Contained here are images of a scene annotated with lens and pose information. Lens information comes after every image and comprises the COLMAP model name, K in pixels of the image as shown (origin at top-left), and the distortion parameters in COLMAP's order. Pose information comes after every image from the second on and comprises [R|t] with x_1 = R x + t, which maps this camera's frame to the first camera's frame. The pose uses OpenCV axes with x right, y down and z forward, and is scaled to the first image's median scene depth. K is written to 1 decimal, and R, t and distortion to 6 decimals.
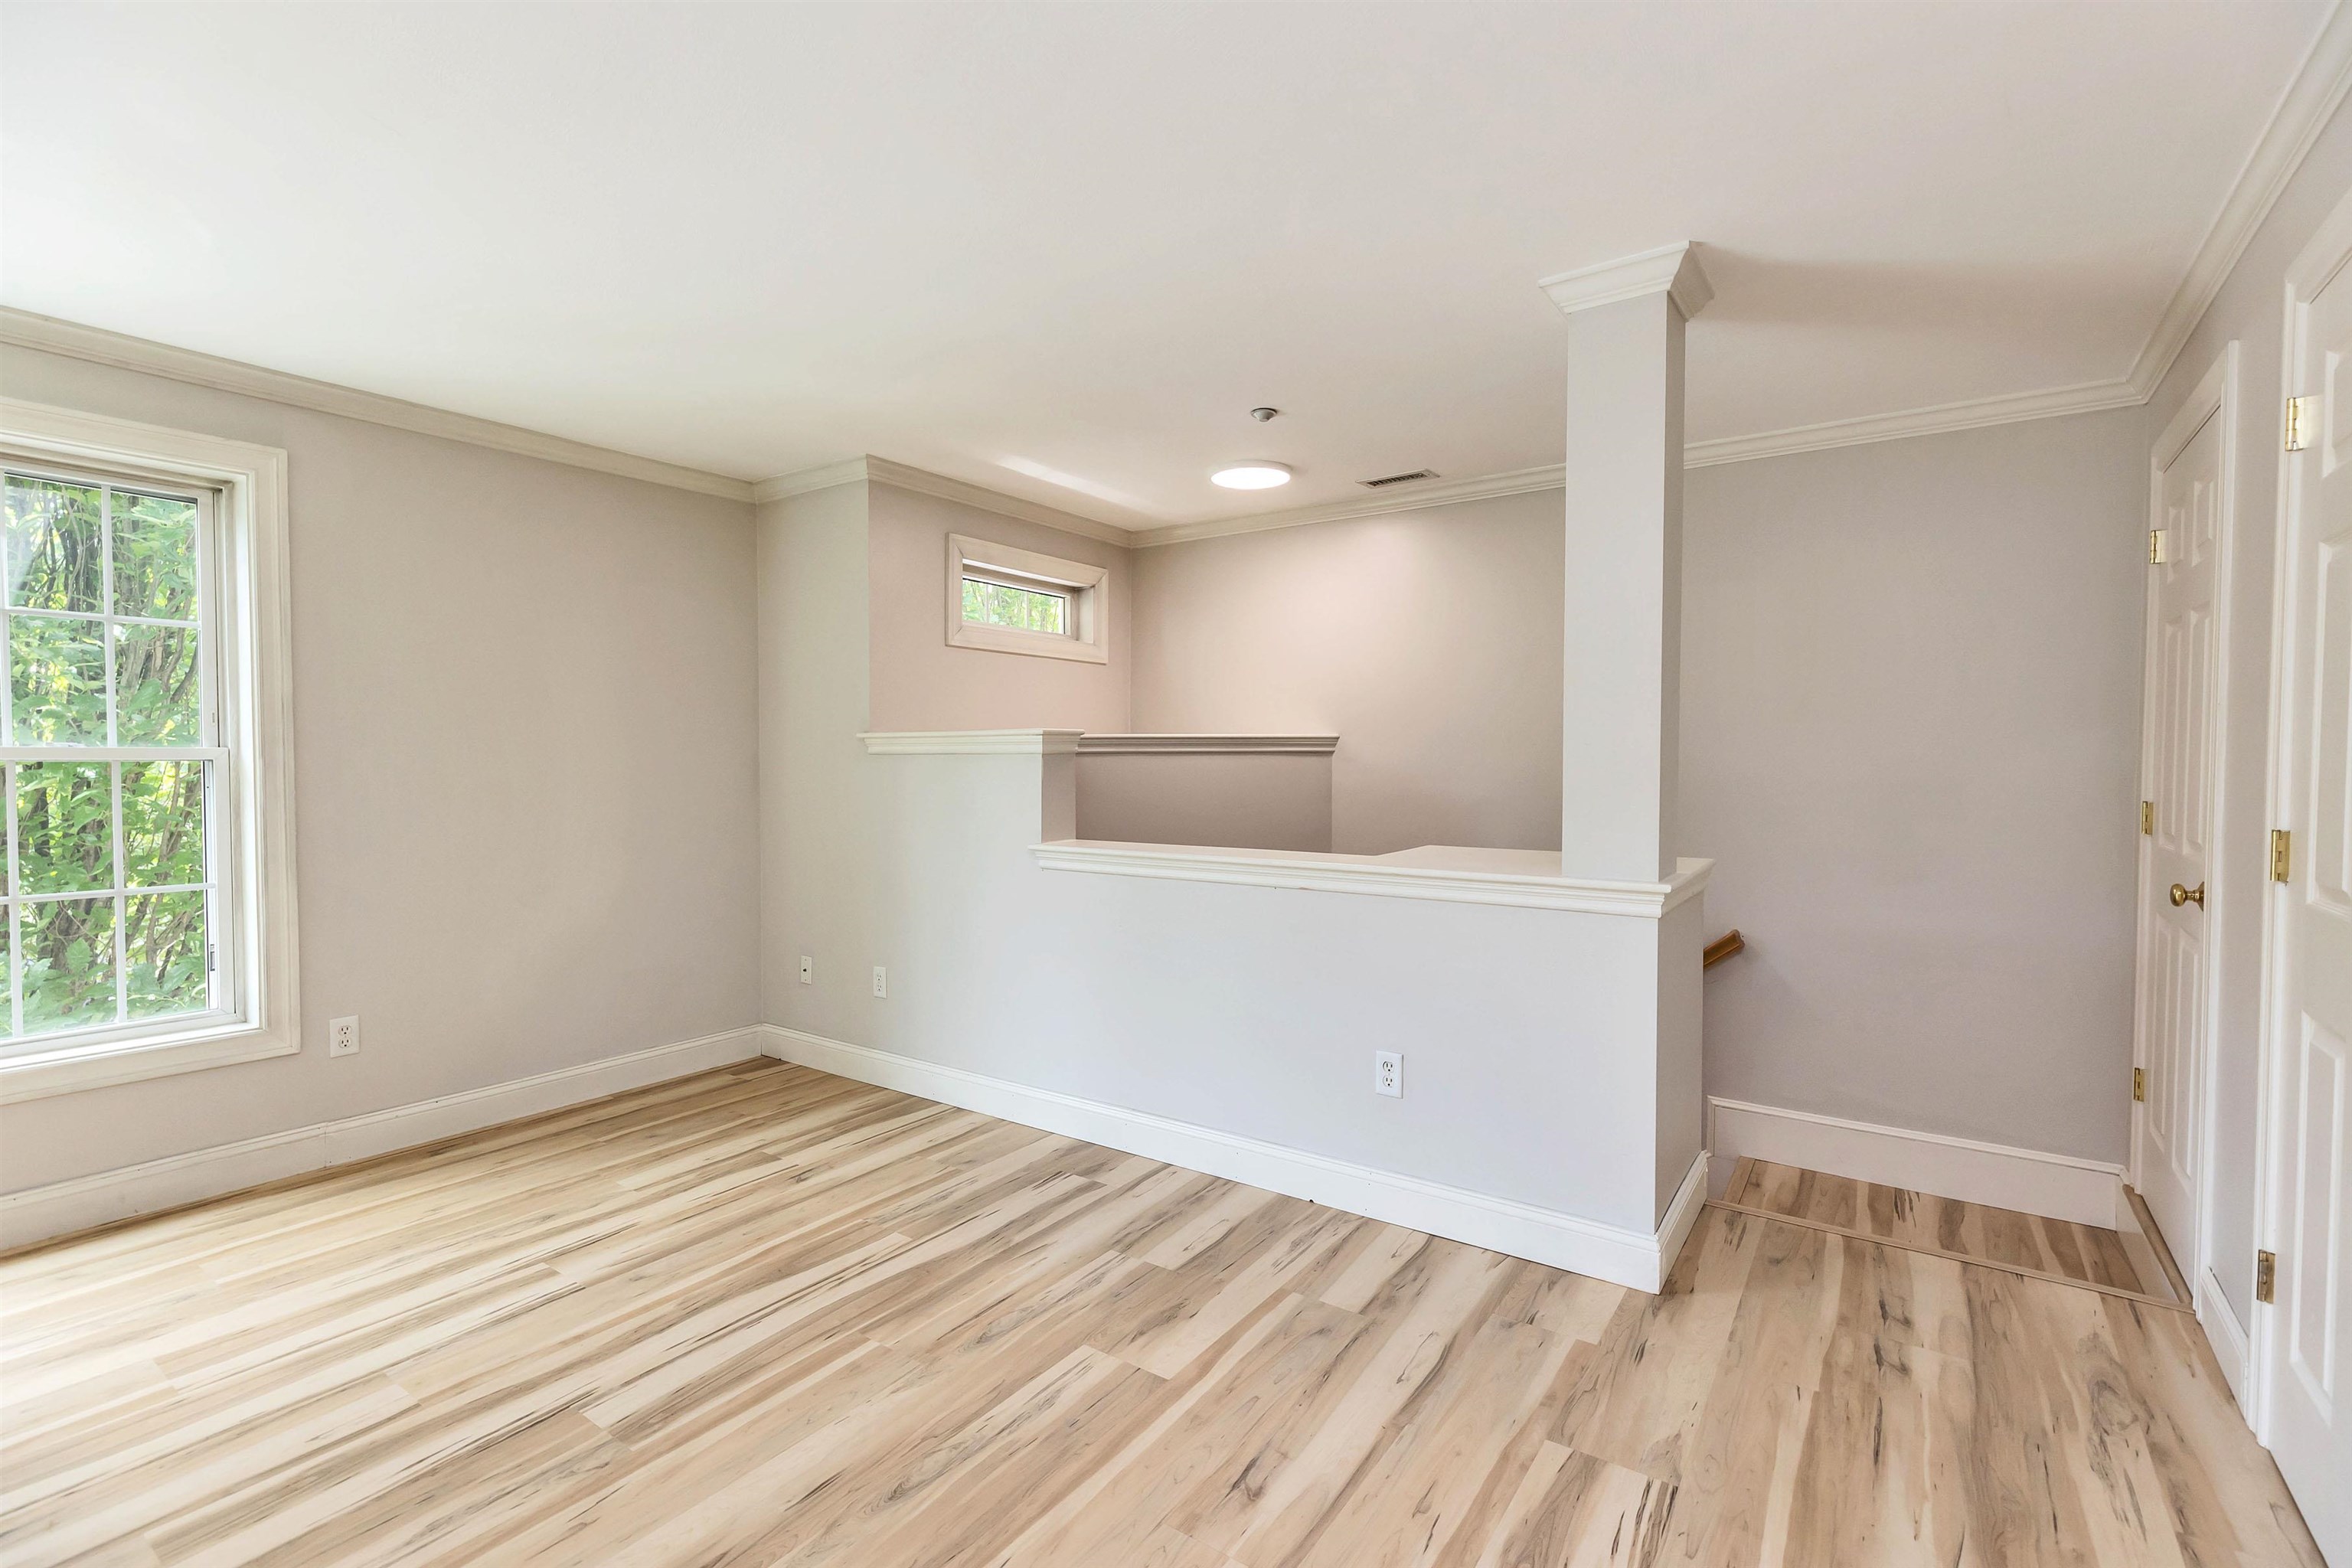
lens RADIAL K [[1052.6, 0, 1172.5], [0, 1052.6, 788.3], [0, 0, 1]] dist [0.003179, -0.000270]
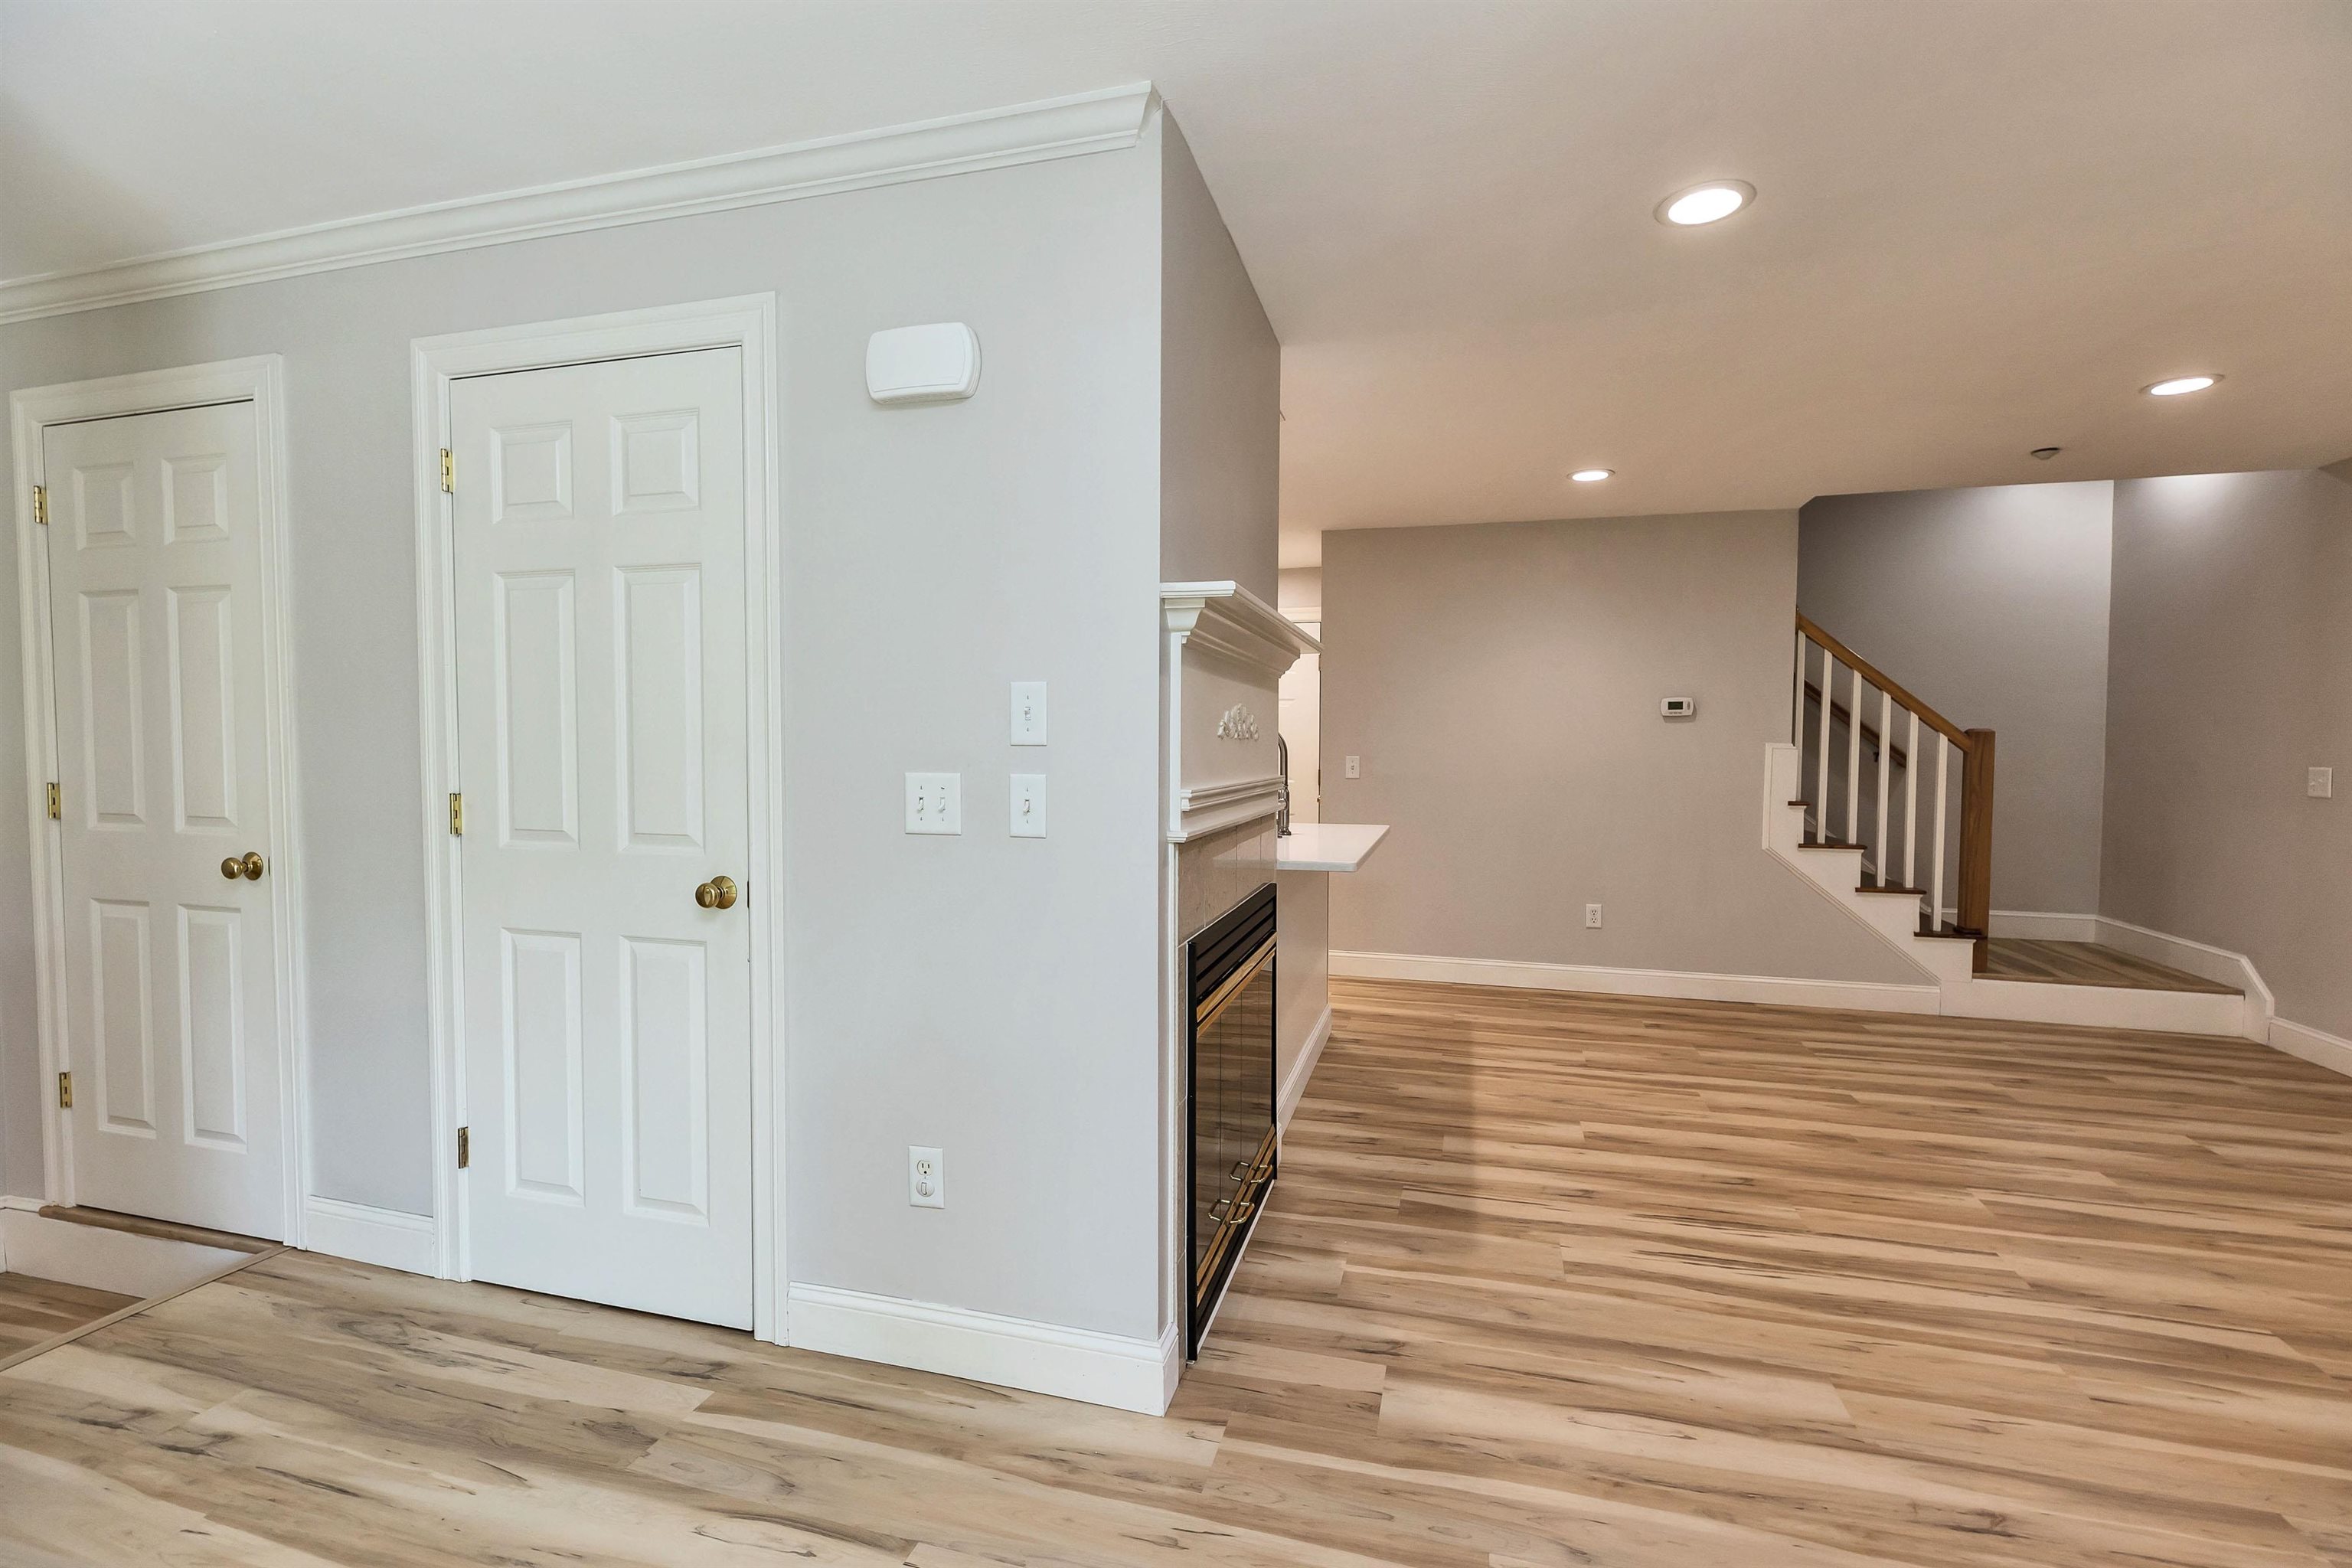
lens RADIAL K [[1052.6, 0, 1172.5], [0, 1052.6, 788.3], [0, 0, 1]] dist [0.003179, -0.000270]
pose [[-0.328777, -0.042344, 0.943458, -0.288854], [0.025106, 0.998249, 0.053552, -0.009289], [-0.944074, 0.041293, -0.327138, 0.414373]]
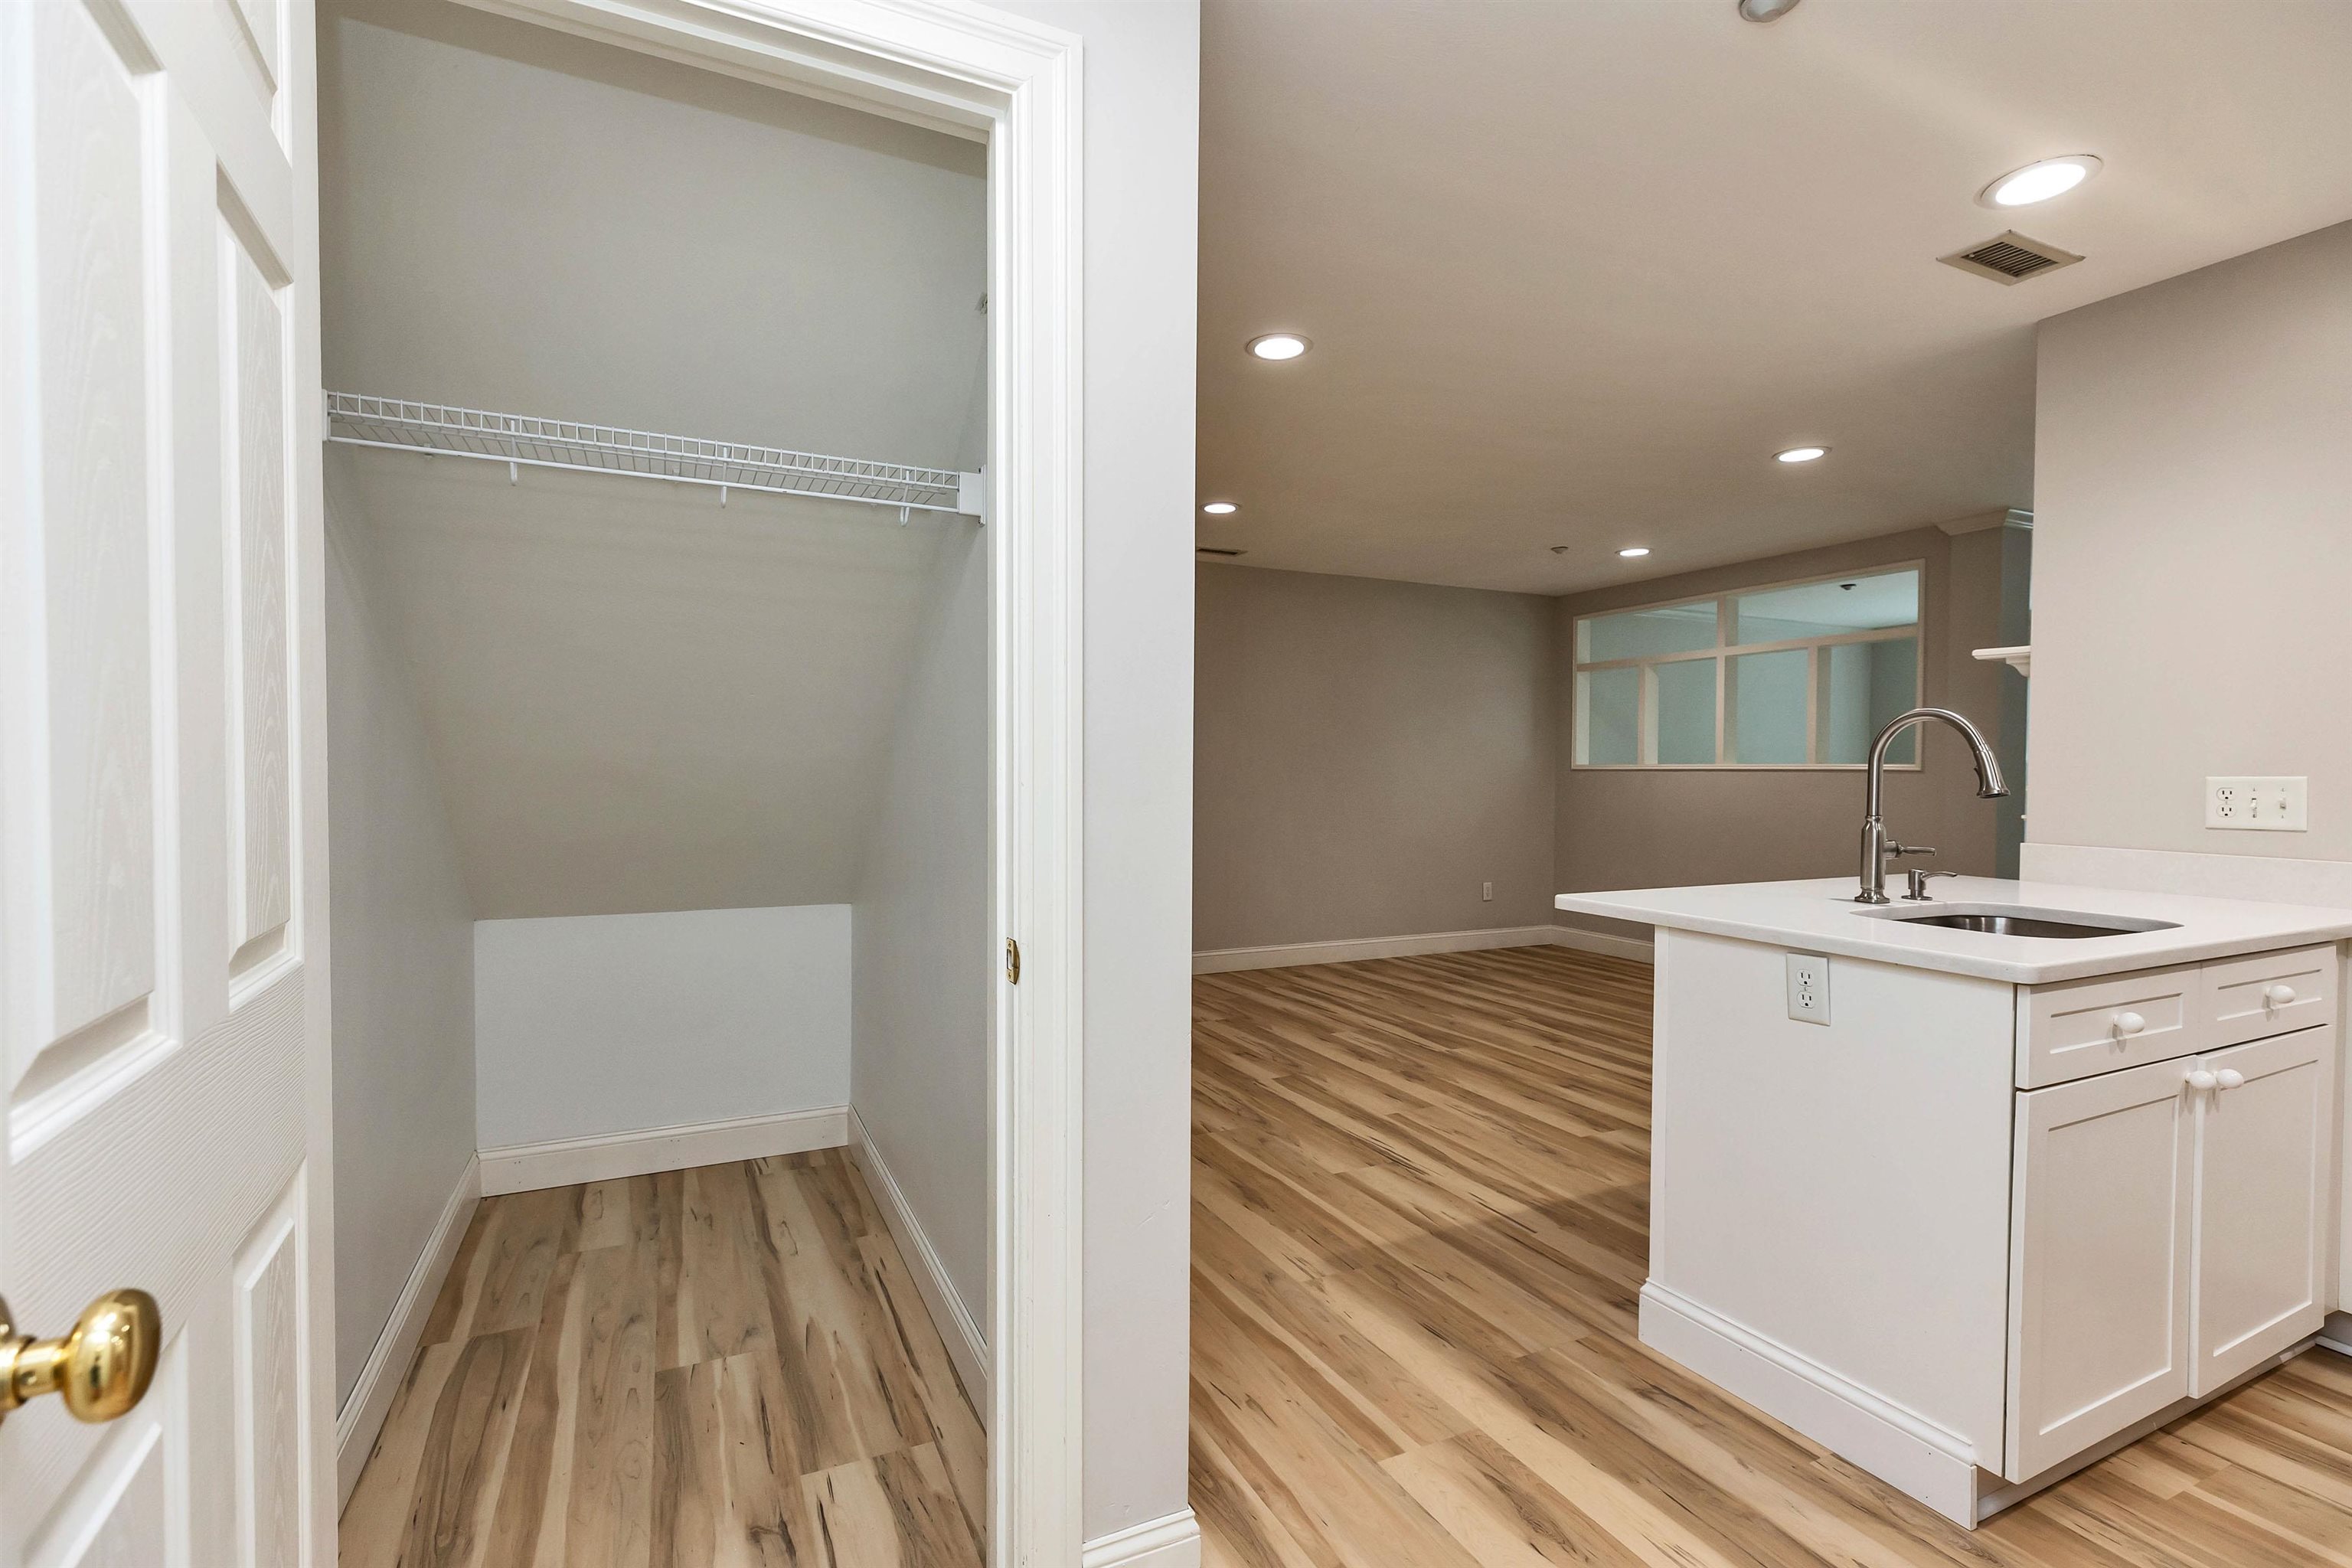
lens RADIAL K [[1067.7, 0, 1160.8], [0, 1067.7, 780.8], [0, 0, 1]] dist [0.002137, -0.000118]
pose [[-0.498888, 0.016499, -0.866509, 2.059614], [-0.030856, 0.998847, 0.036784, 0.022421], [0.866117, 0.045088, -0.497804, -0.269451]]
